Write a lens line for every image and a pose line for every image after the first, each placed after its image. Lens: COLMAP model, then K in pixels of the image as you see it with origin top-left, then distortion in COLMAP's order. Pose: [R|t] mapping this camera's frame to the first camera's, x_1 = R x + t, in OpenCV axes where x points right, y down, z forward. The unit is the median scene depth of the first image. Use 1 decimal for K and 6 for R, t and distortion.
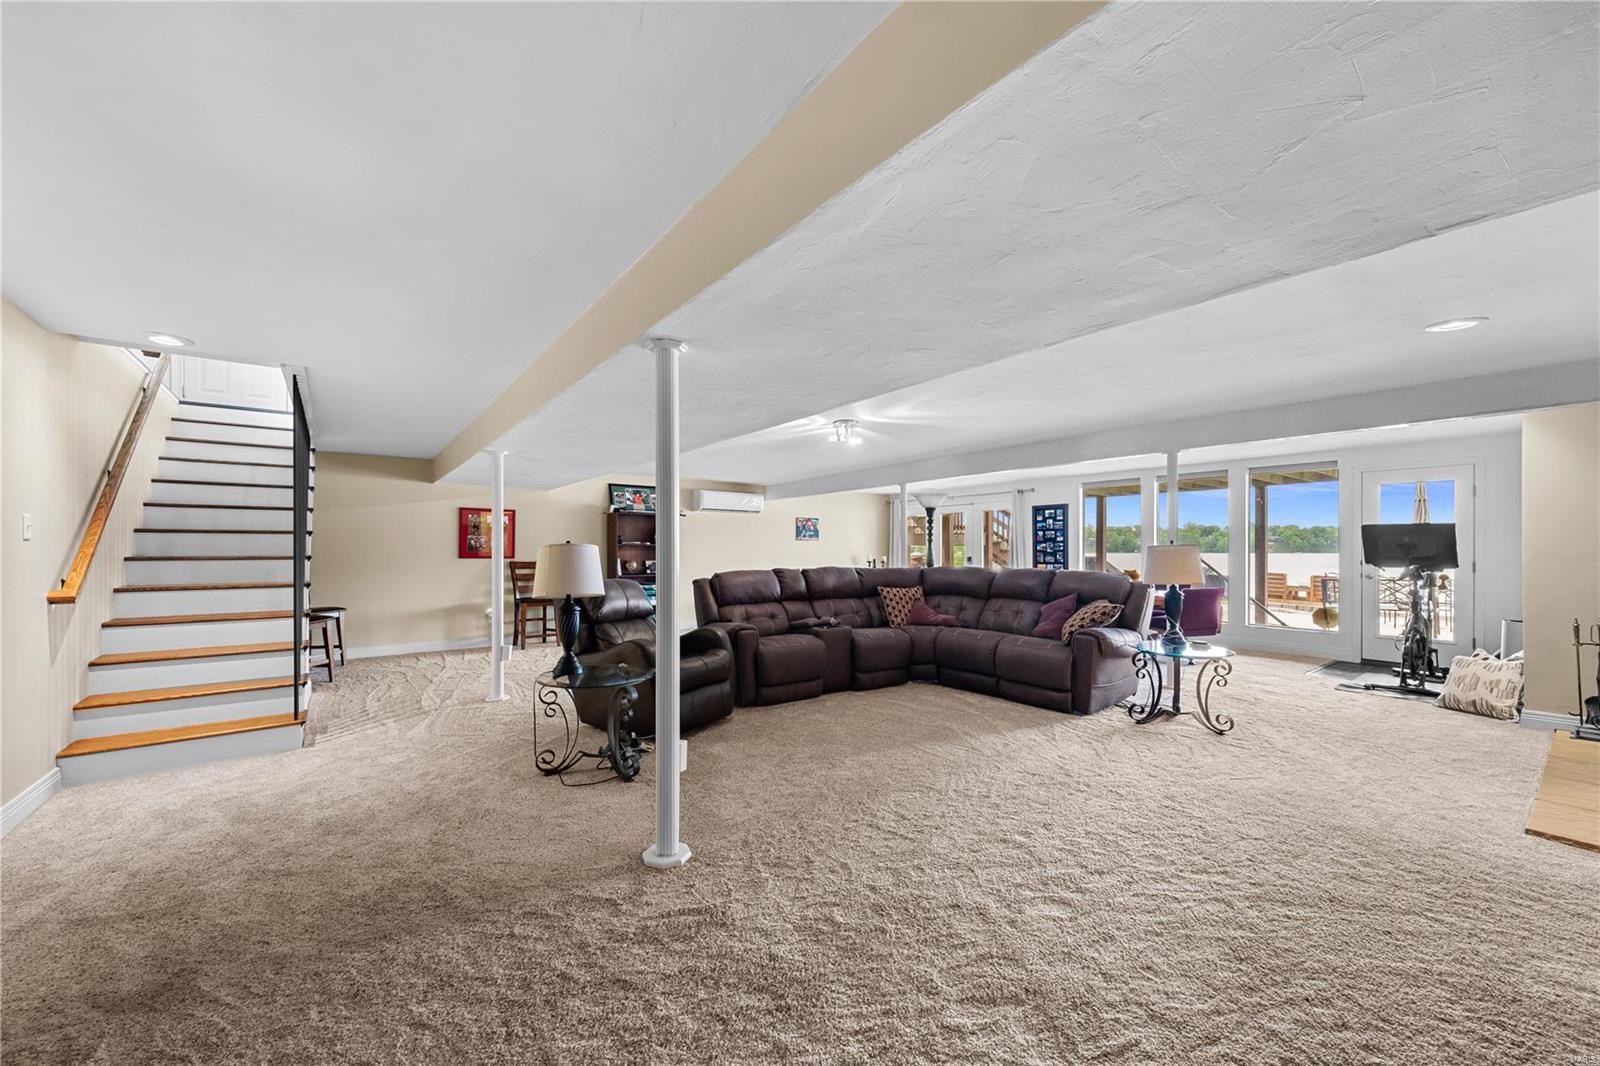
lens RADIAL K [[599.5, 0, 798.9], [0, 599.5, 545.5], [0, 0, 1]] dist [0.000339, -0.000687]
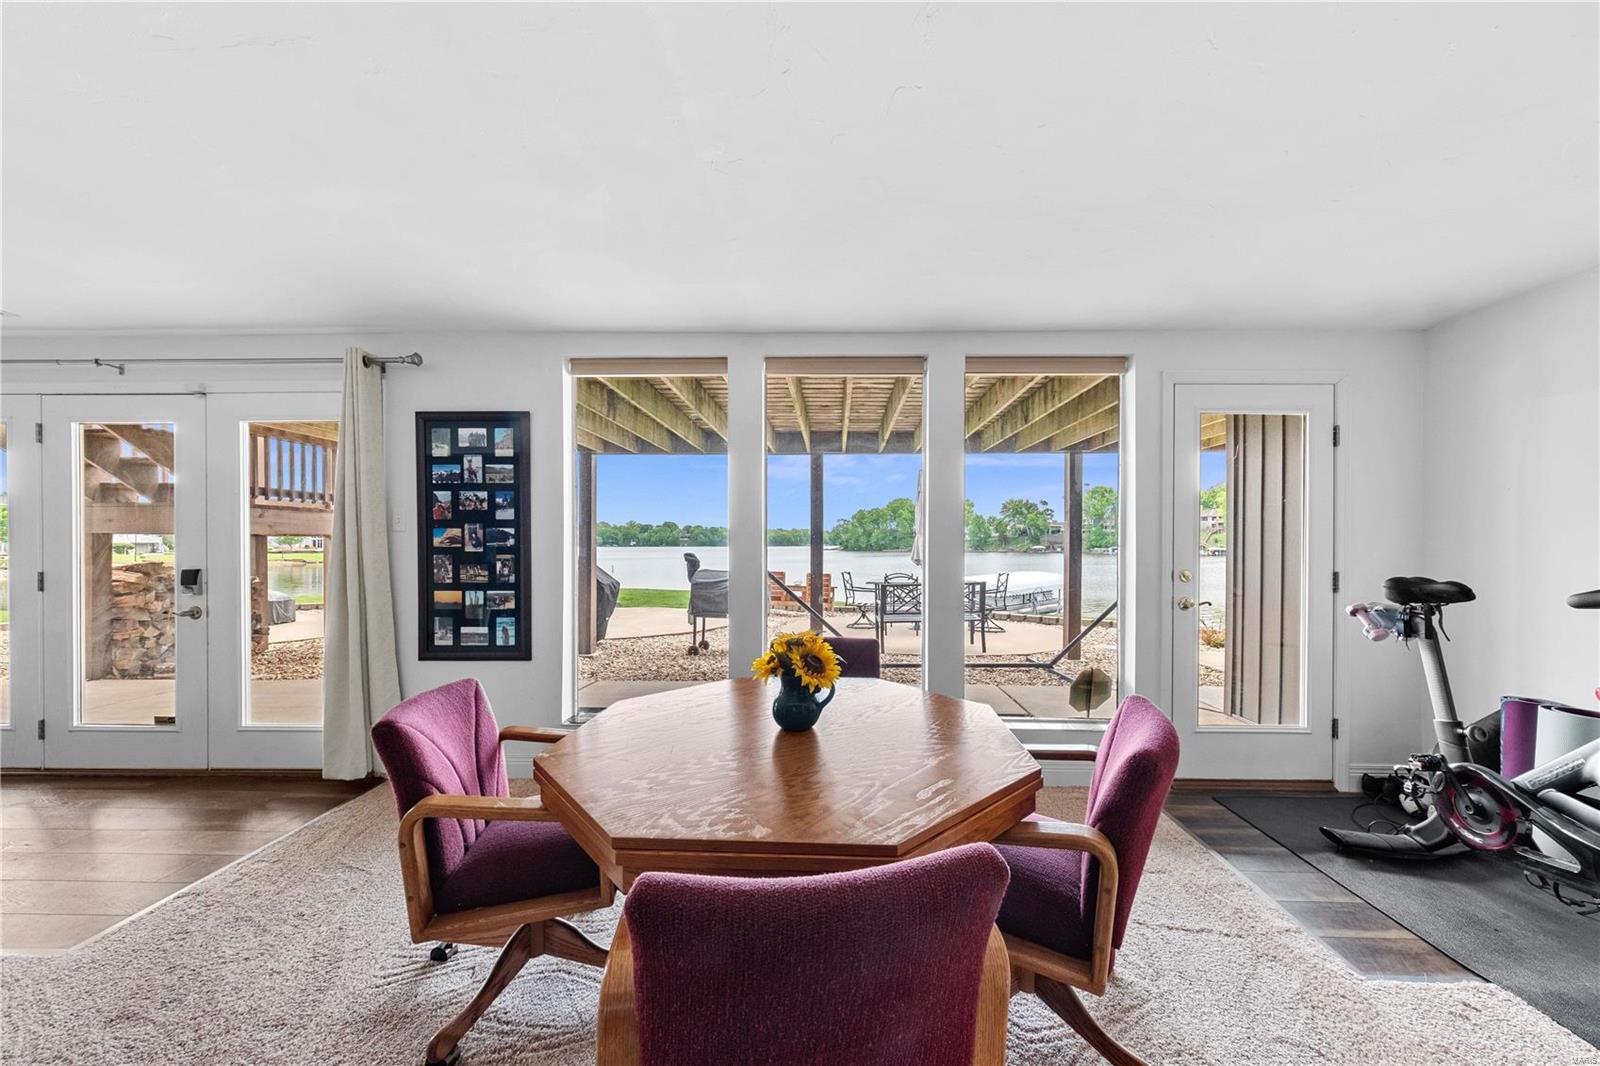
lens RADIAL K [[556.4, 0, 803.7], [0, 556.4, 546.9], [0, 0, 1]] dist [-0.000650, -0.000014]
pose [[0.623356, -0.005726, 0.781917, 0.214563], [-0.002124, 0.999957, 0.009016, 0.004781], [-0.781935, -0.007281, 0.623317, 0.490106]]
